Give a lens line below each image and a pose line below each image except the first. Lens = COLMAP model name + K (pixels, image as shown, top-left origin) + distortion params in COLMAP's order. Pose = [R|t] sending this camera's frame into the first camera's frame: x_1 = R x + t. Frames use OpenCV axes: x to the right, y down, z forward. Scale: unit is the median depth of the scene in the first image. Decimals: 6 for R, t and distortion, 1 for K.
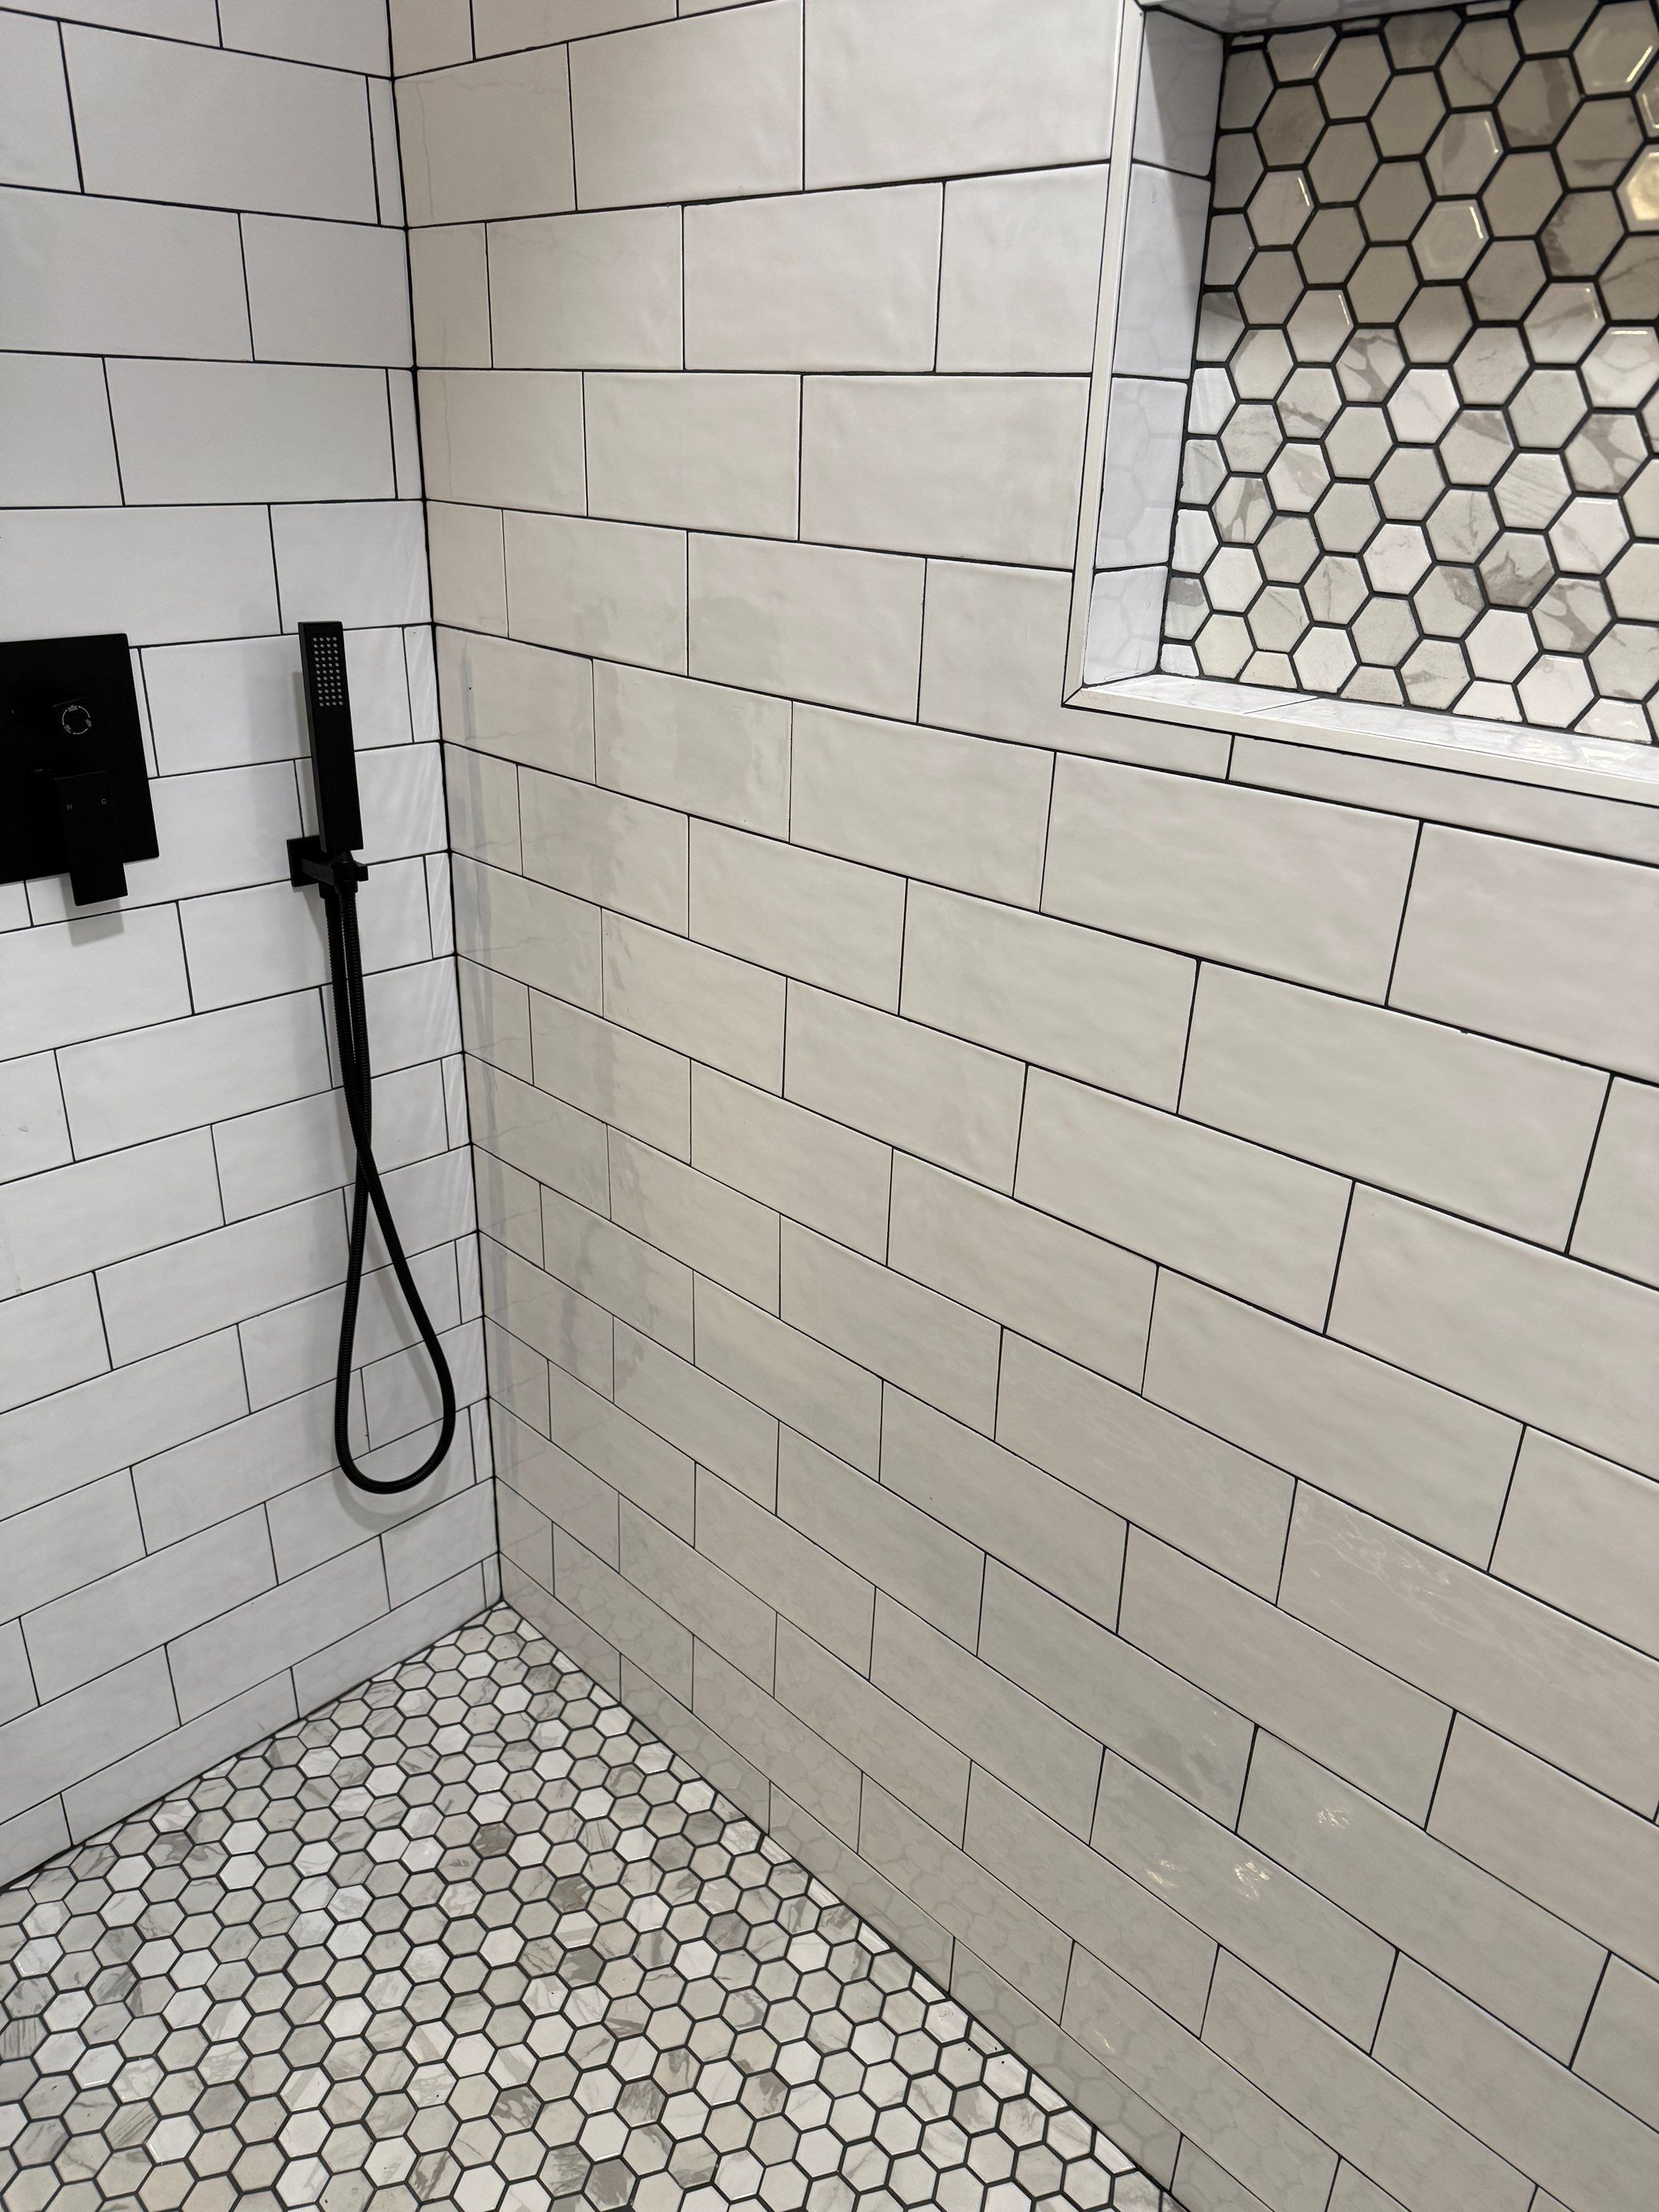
lens RADIAL K [[1554.8, 0, 848.9], [0, 1554.8, 1121.0], [0, 0, 1]] dist [0.031184, -0.044728]
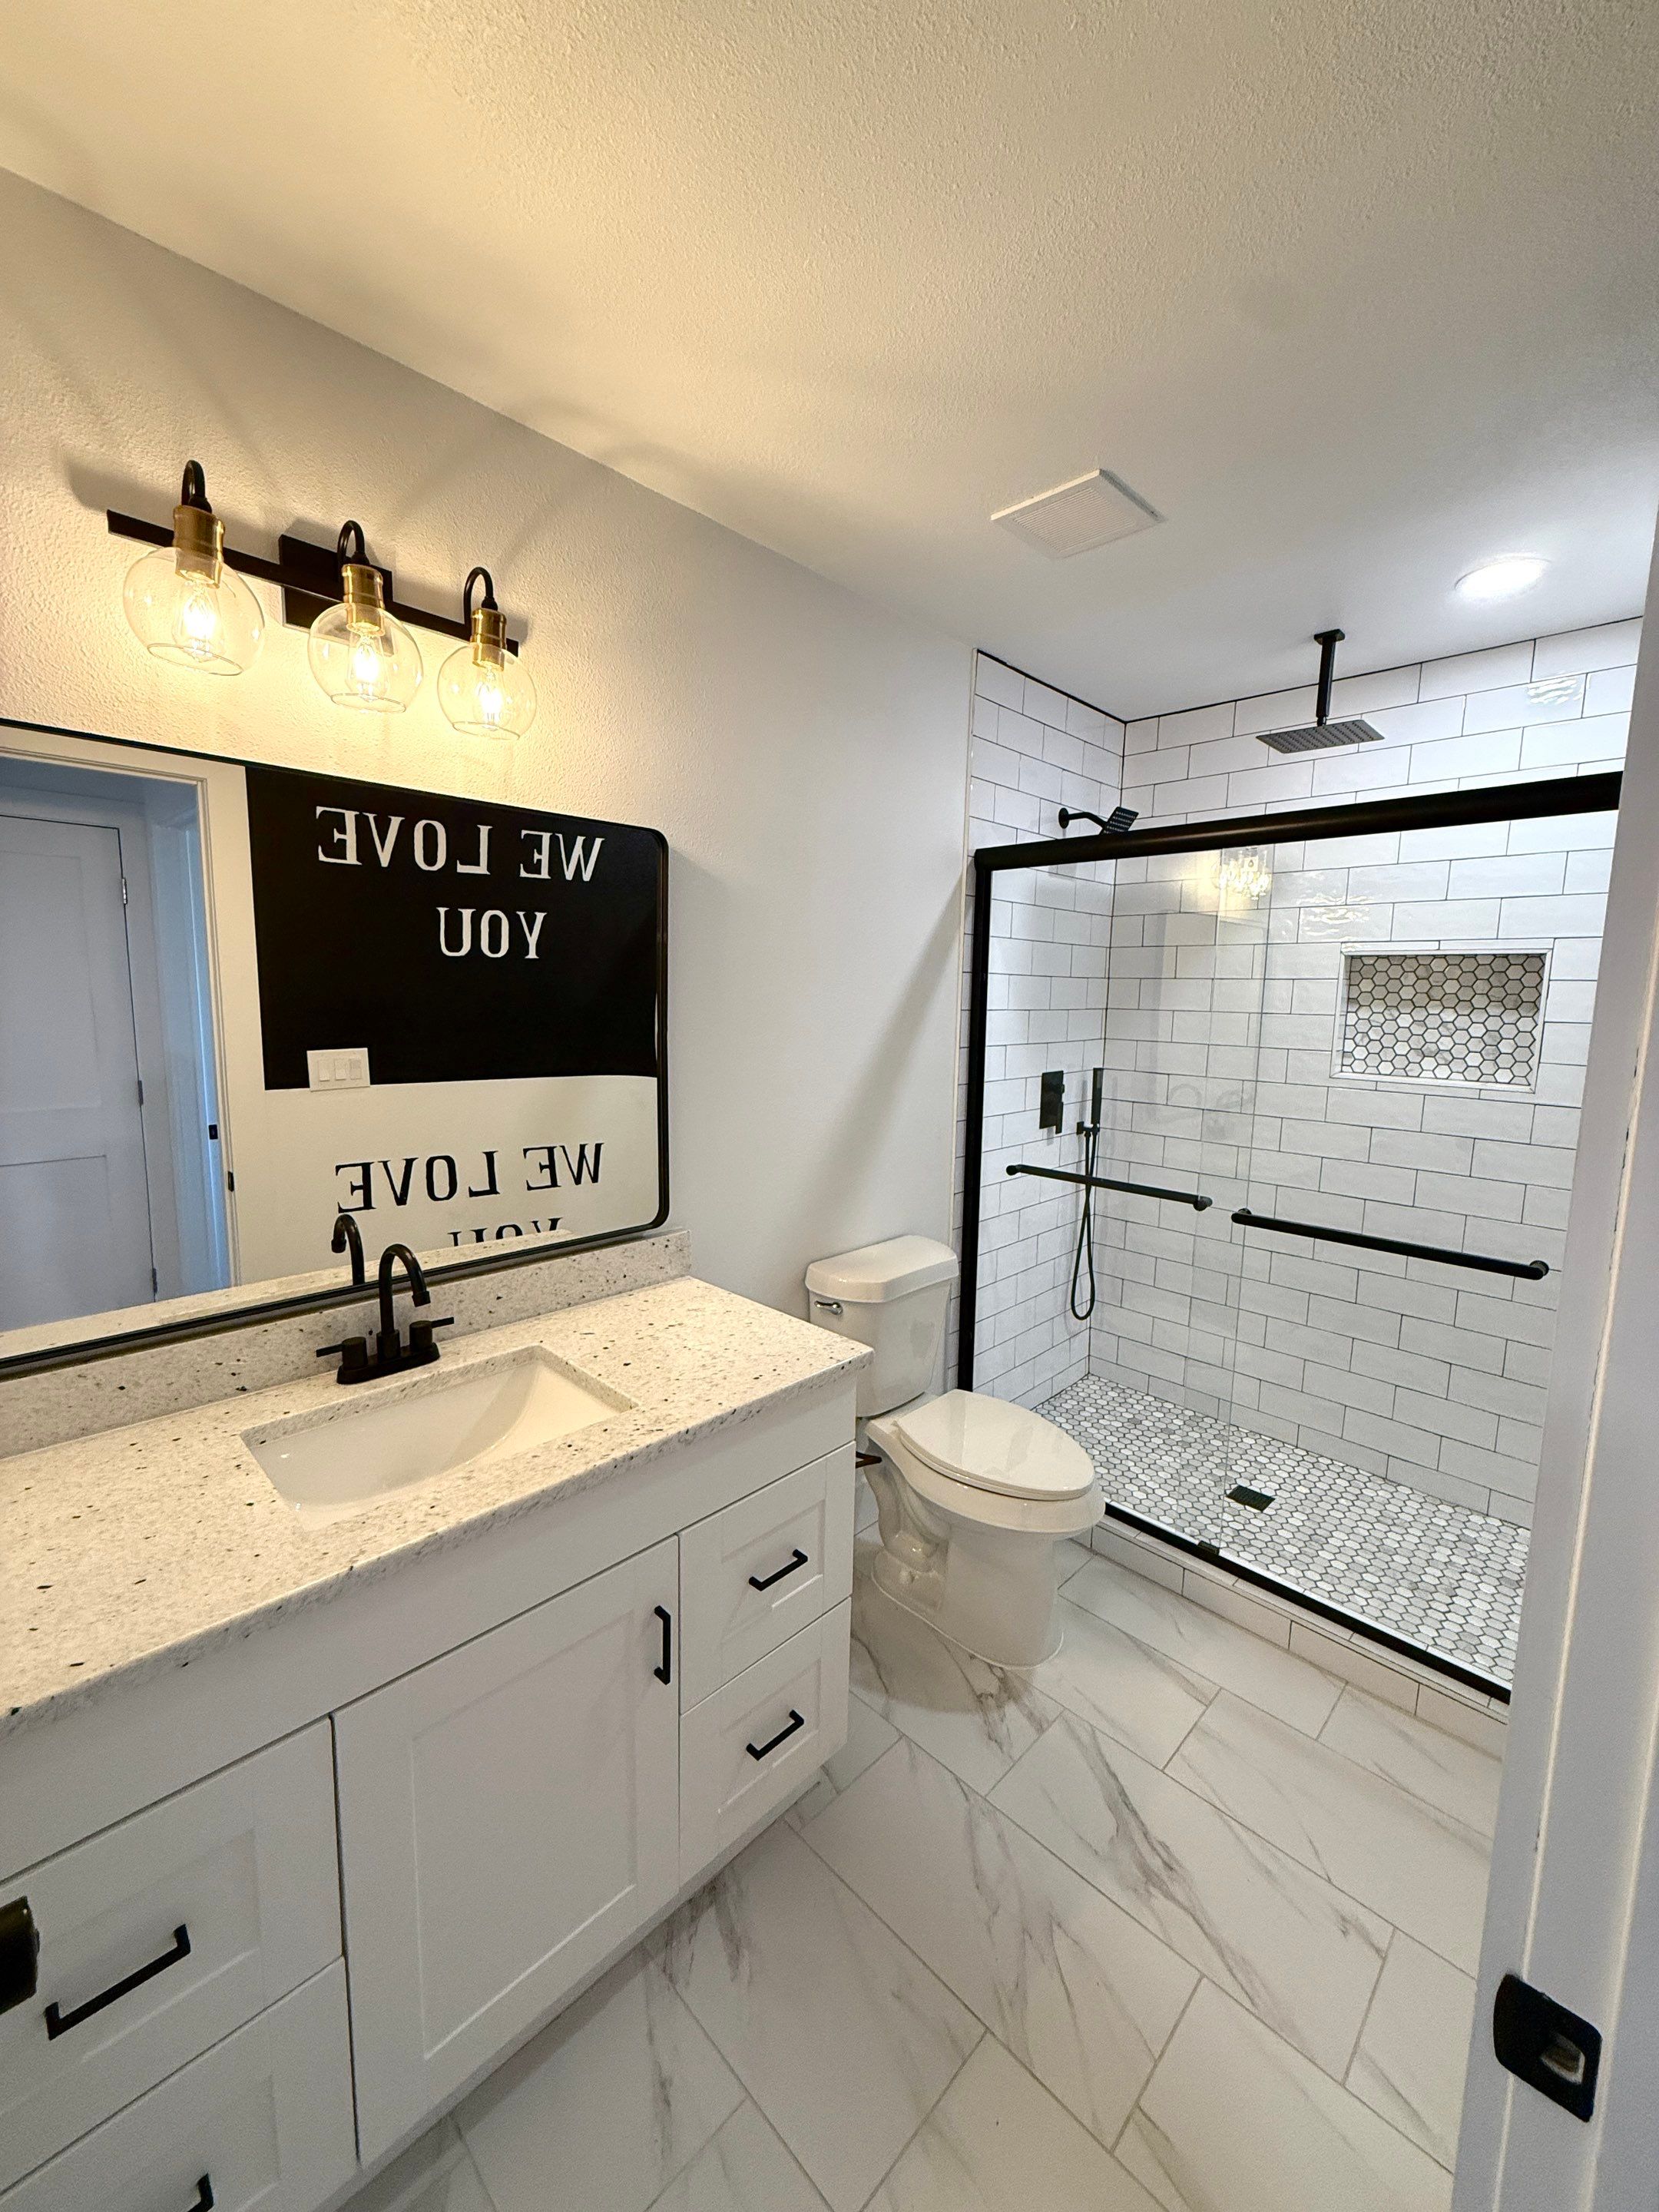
lens RADIAL K [[895.1, 0, 821.1], [0, 895.1, 1107.2], [0, 0, 1]] dist [0.002420, -0.000374]
pose [[0.999884, -0.014891, -0.003126, -1.192895], [0.013356, 0.957386, -0.288501, 0.497557], [0.007289, 0.288426, 0.957474, -1.361402]]
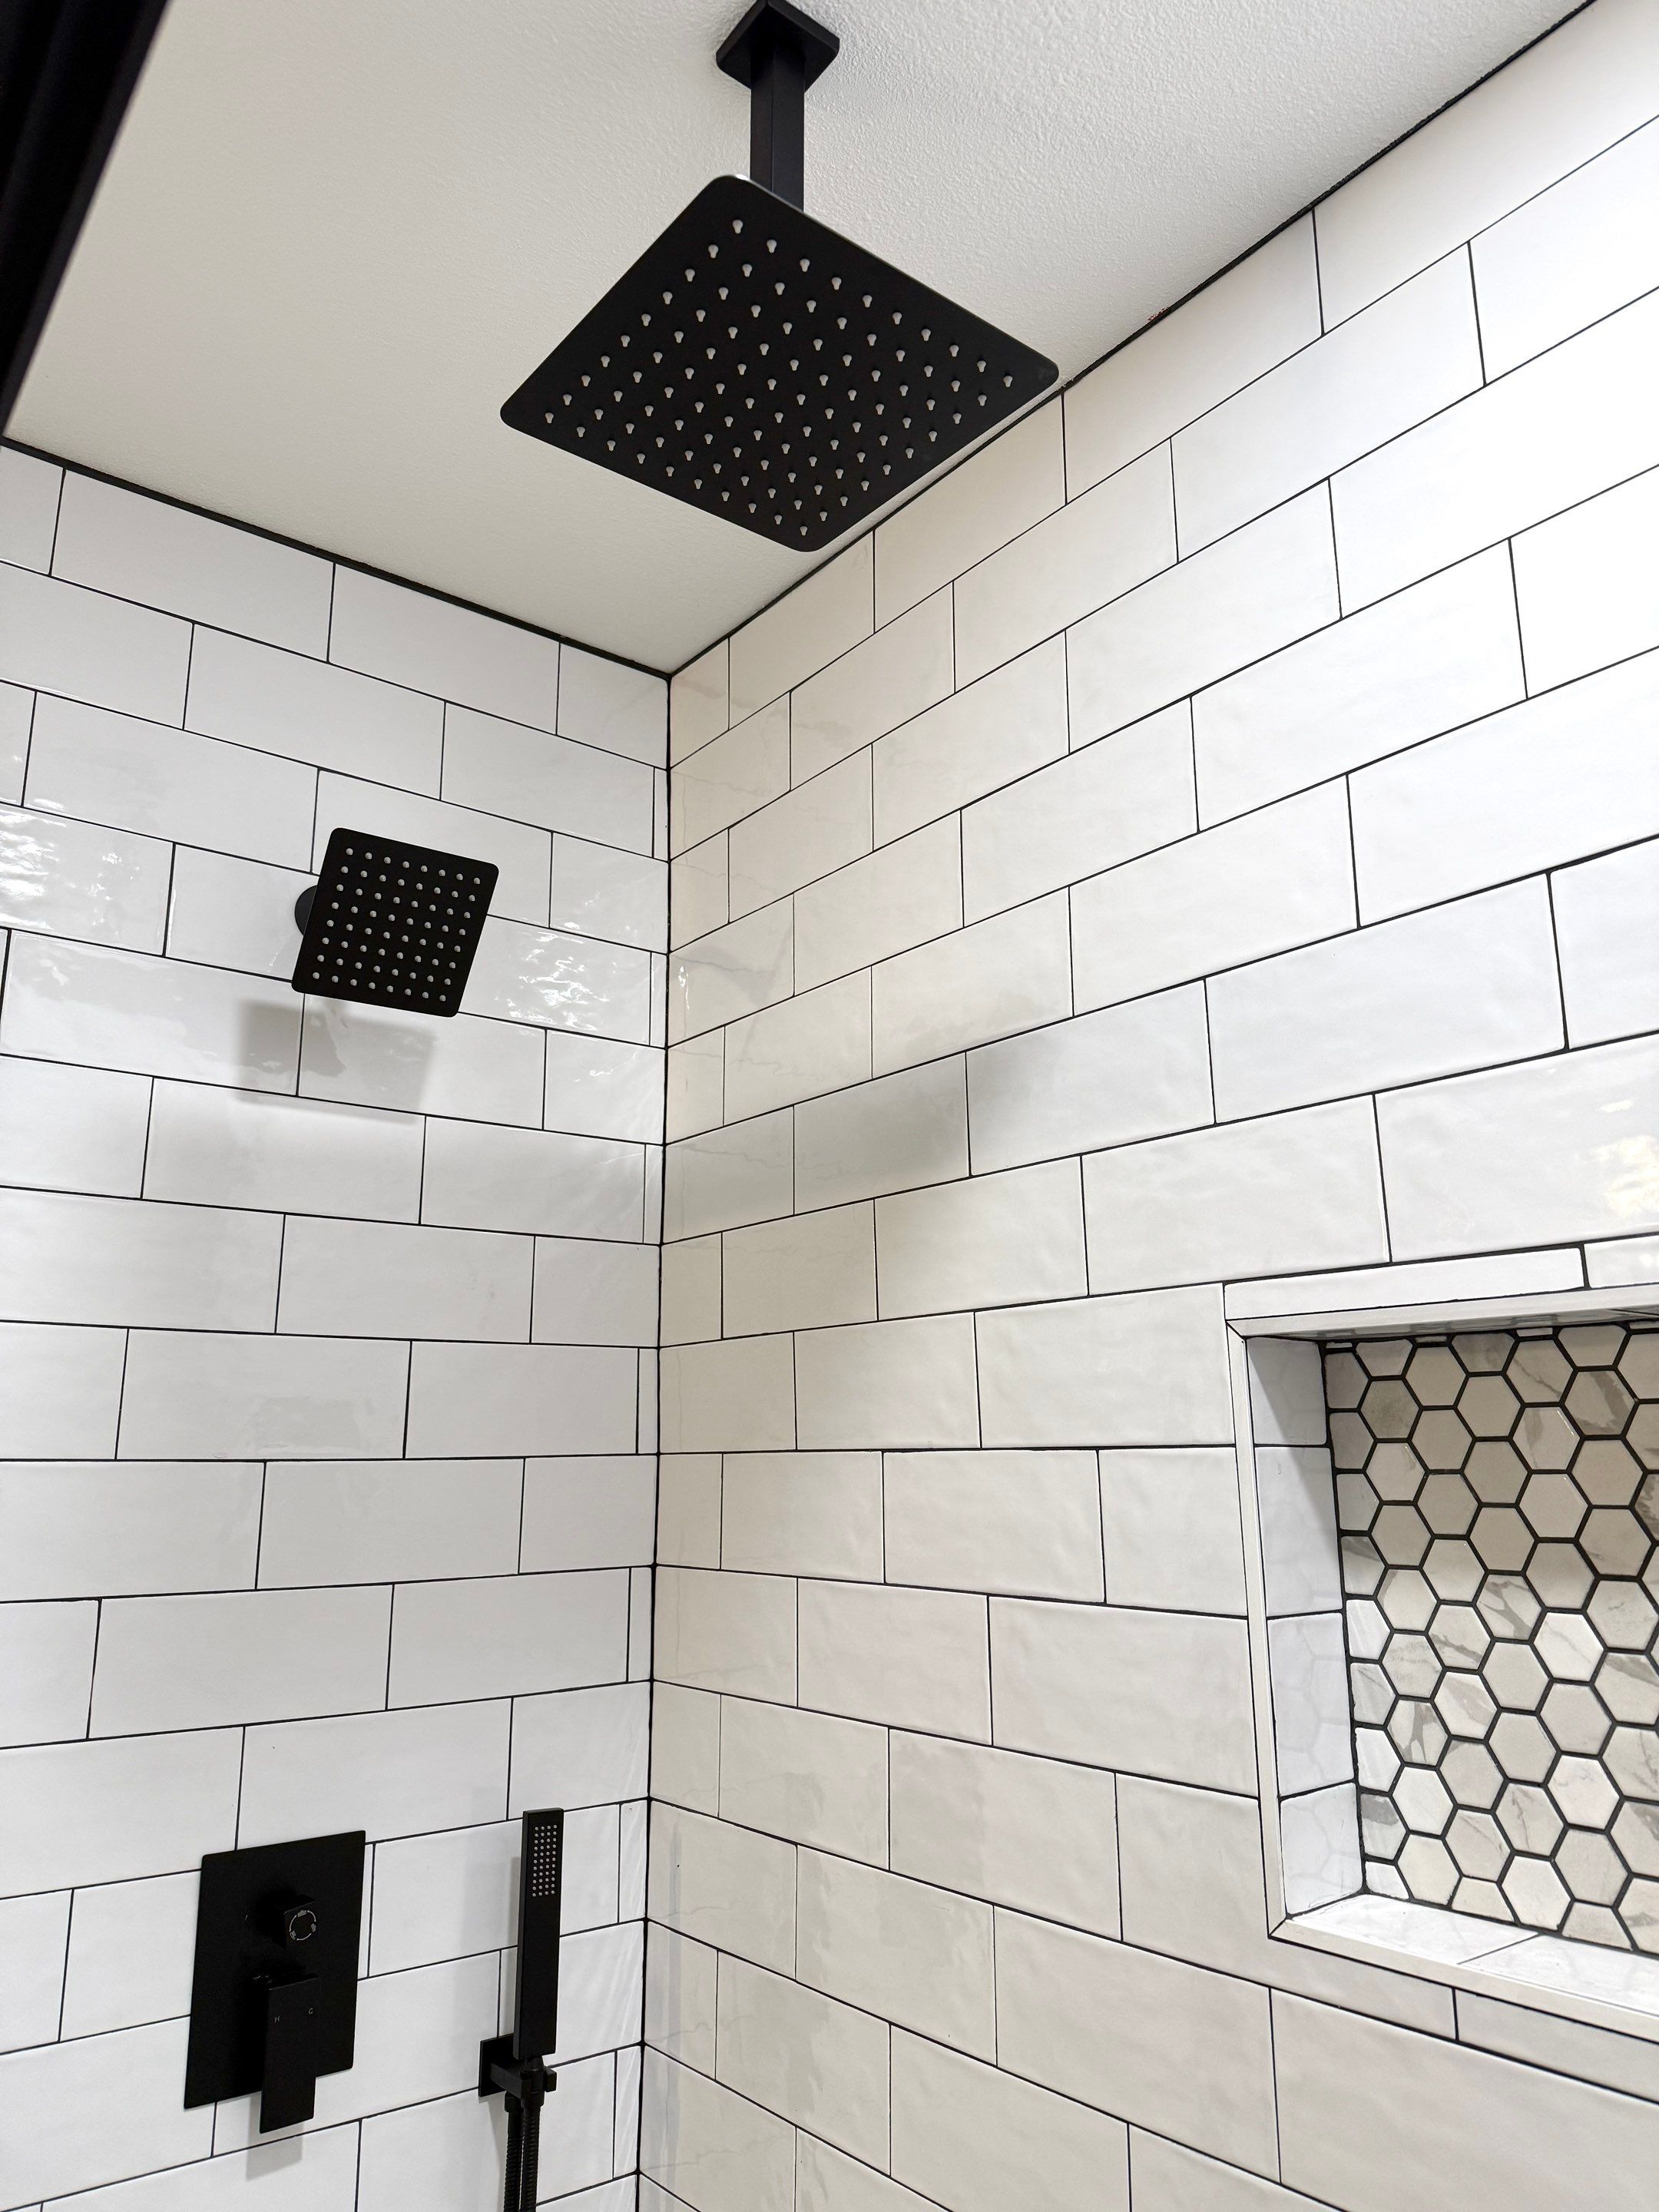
lens RADIAL K [[1554.8, 0, 840.4], [0, 1554.8, 1104.5], [0, 0, 1]] dist [0.031184, -0.044728]
pose [[0.990163, -0.068339, -0.122094, 0.023338], [-0.019588, 0.796311, -0.604571, -0.073597], [0.138541, 0.601015, 0.787139, -0.098525]]
